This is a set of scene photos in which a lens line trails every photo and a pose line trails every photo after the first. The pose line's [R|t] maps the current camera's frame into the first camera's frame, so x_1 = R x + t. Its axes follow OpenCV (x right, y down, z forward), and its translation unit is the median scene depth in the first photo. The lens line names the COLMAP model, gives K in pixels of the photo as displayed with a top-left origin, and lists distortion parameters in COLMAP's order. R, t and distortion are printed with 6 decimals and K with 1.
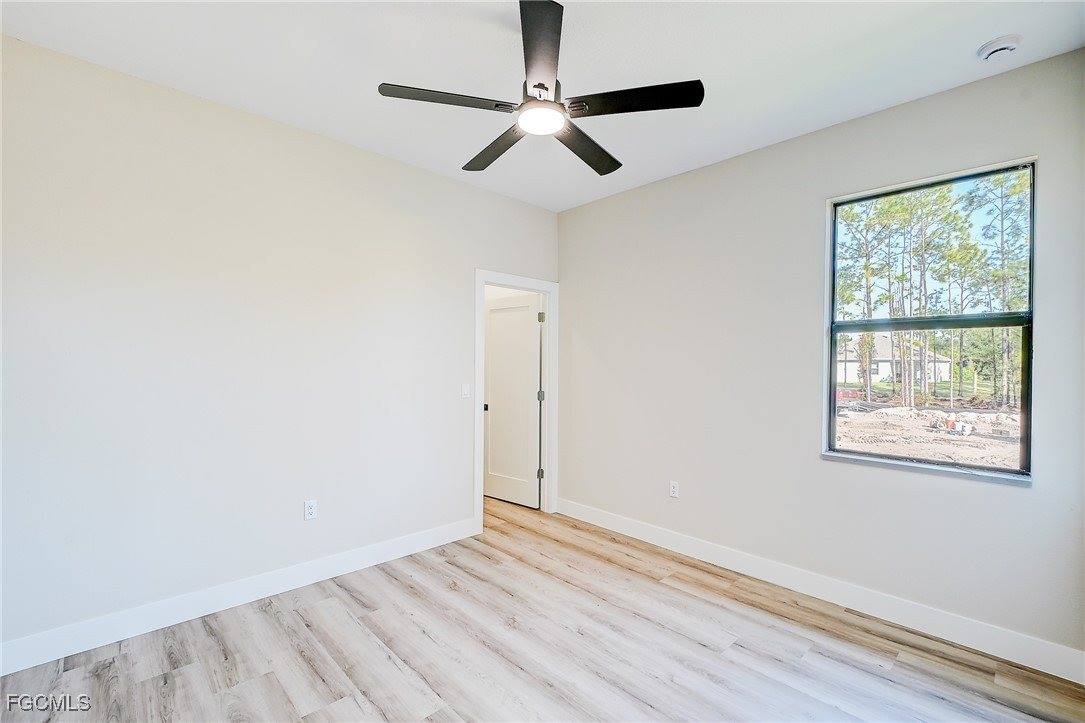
lens RADIAL K [[475.3, 0, 544.4], [0, 475.3, 364.4], [0, 0, 1]] dist [0.000381, -0.000436]
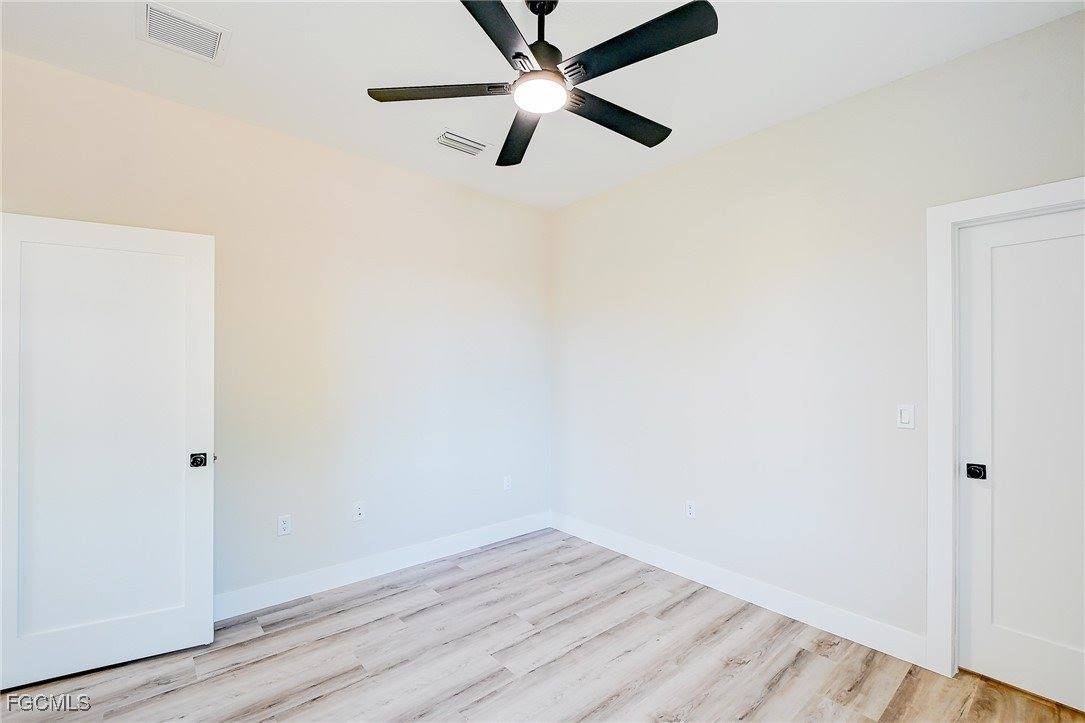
lens RADIAL K [[475.3, 0, 544.4], [0, 475.3, 361.9], [0, 0, 1]] dist [0.000381, -0.000436]
pose [[-0.058476, -0.027009, -0.997923, 0.707785], [-0.003454, 0.999633, -0.026853, 0.004055], [0.998283, 0.001877, -0.058548, 0.858716]]
